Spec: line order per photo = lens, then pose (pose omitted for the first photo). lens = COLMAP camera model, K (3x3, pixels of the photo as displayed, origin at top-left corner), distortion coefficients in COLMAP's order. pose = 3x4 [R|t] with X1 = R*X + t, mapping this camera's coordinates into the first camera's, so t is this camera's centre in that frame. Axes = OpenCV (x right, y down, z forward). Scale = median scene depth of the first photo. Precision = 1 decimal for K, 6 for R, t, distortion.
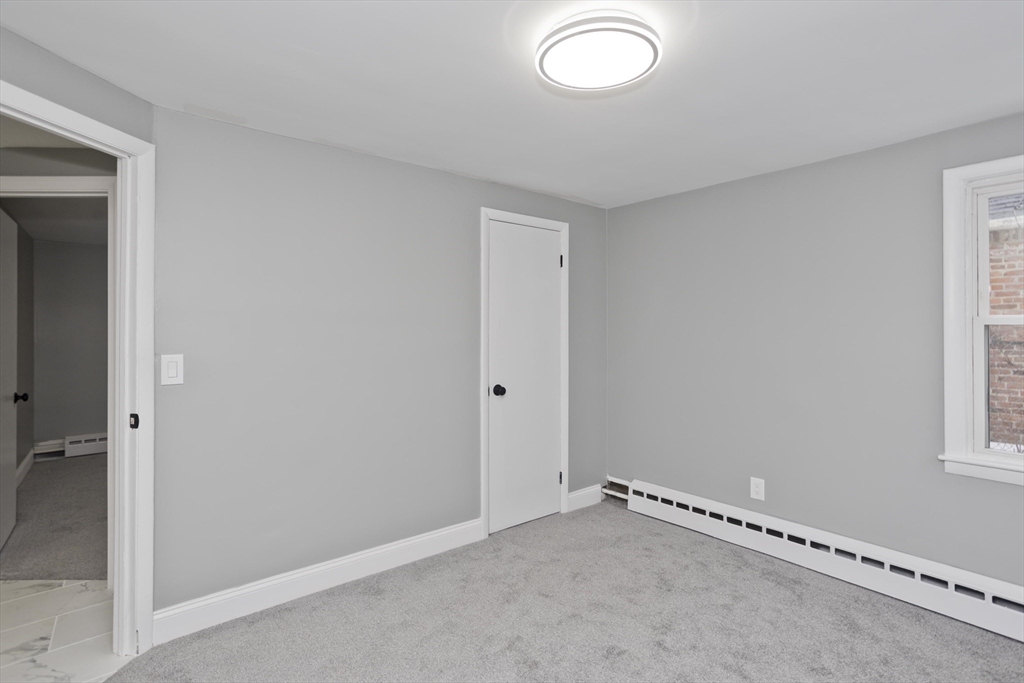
lens RADIAL K [[497.6, 0, 511.6], [0, 497.6, 334.4], [0, 0, 1]] dist [-0.035035, 0.023036]
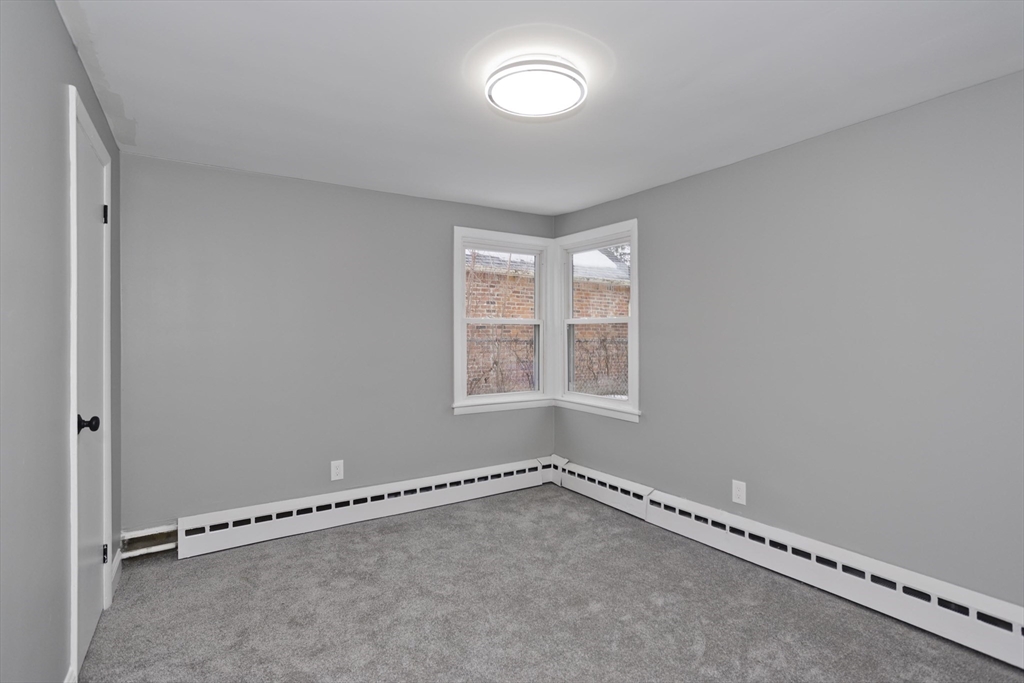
lens RADIAL K [[497.6, 0, 511.6], [0, 497.6, 334.4], [0, 0, 1]] dist [-0.035035, 0.023036]
pose [[0.112342, 0.007005, 0.993645, -0.575997], [0.013984, 0.999865, -0.008630, 0.025741], [-0.993571, 0.014864, 0.112229, 0.499913]]
